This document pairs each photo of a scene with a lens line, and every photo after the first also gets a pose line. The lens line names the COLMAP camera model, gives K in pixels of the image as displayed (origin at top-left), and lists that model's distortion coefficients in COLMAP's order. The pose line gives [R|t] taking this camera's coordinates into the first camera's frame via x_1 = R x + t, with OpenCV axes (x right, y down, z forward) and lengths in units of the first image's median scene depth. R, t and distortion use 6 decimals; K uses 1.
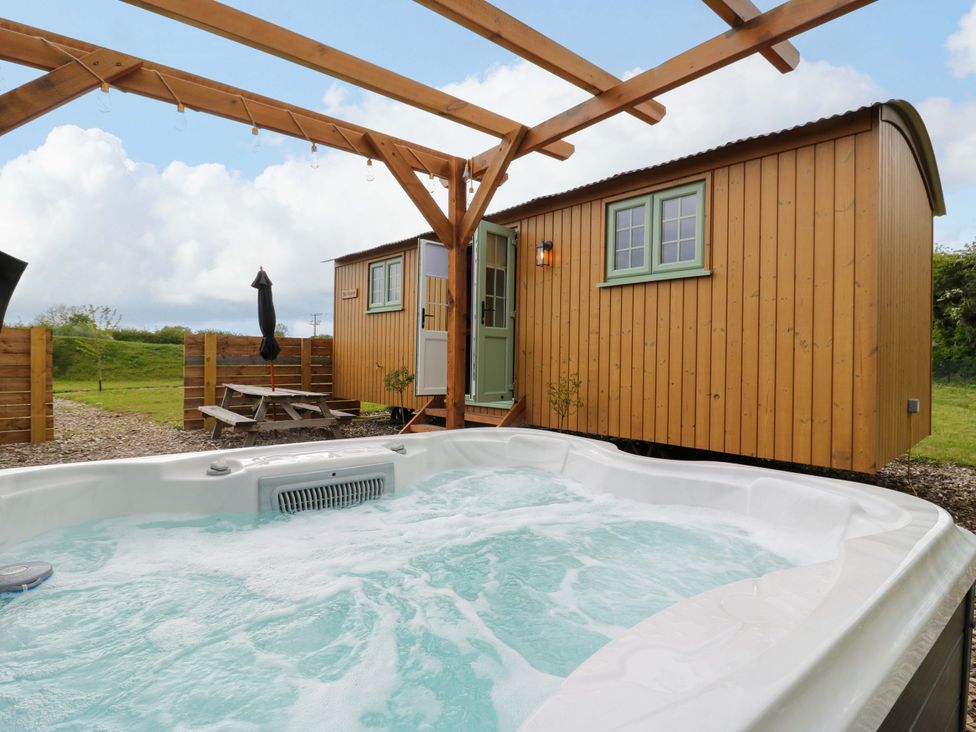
lens RADIAL K [[508.2, 0, 493.8], [0, 508.2, 355.6], [0, 0, 1]] dist [0.001060, -0.013230]
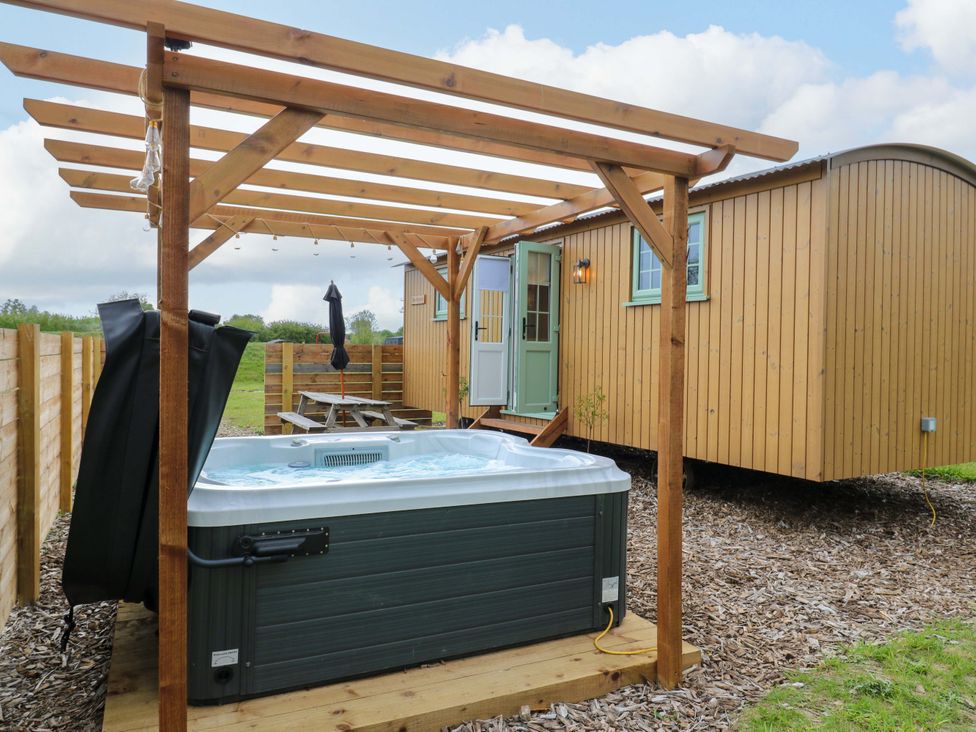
lens RADIAL K [[681.0, 0, 486.5], [0, 681.0, 353.6], [0, 0, 1]] dist [-0.000750, -0.001235]
pose [[0.975569, -0.000209, -0.219692, 0.205272], [0.000900, 0.999995, 0.003045, -0.035139], [0.219690, -0.003168, 0.975565, -0.383056]]
